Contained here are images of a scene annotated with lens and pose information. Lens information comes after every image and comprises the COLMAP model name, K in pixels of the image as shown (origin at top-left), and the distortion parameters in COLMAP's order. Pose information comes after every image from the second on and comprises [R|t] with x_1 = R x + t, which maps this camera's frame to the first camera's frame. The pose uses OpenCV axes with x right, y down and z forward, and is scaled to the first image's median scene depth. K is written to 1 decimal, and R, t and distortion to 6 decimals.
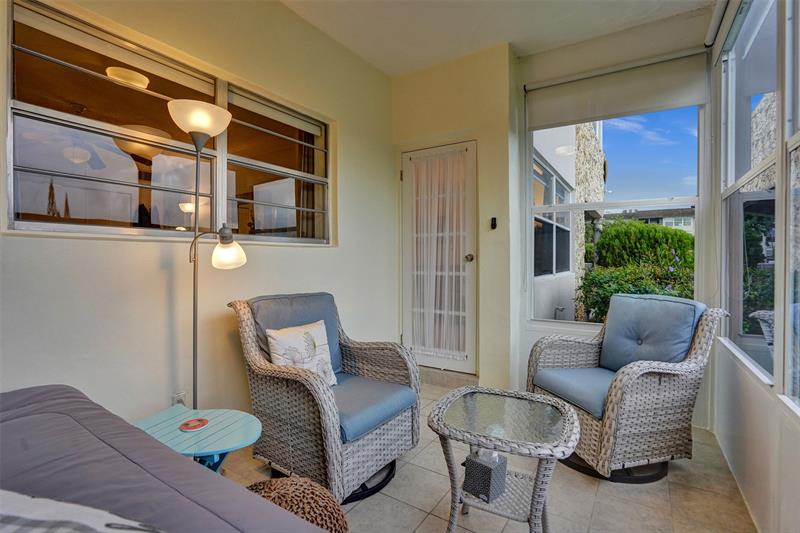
lens RADIAL K [[384.9, 0, 398.2], [0, 384.9, 263.8], [0, 0, 1]] dist [-0.033010, 0.000826]
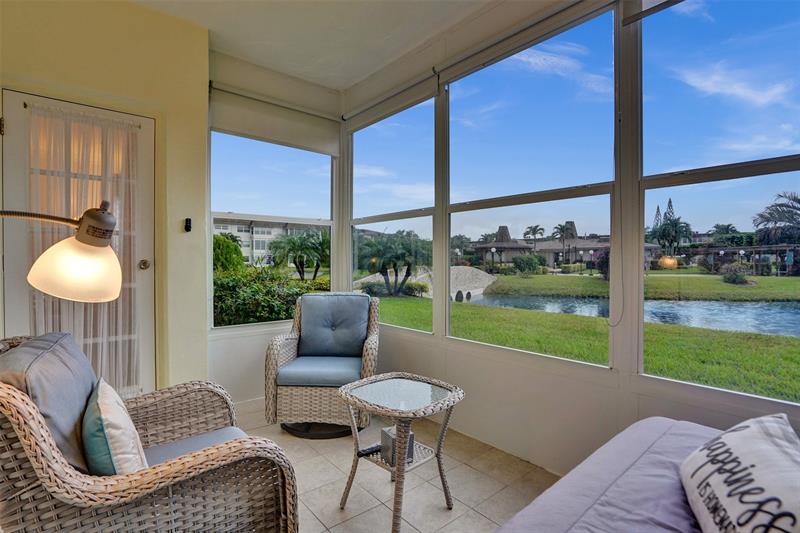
lens RADIAL K [[384.9, 0, 398.2], [0, 384.9, 263.8], [0, 0, 1]] dist [-0.033010, 0.000826]
pose [[0.283027, -0.007719, 0.959081, -0.455121], [0.004924, 0.999966, 0.006595, -0.021222], [-0.959099, 0.002856, 0.283056, 0.306924]]
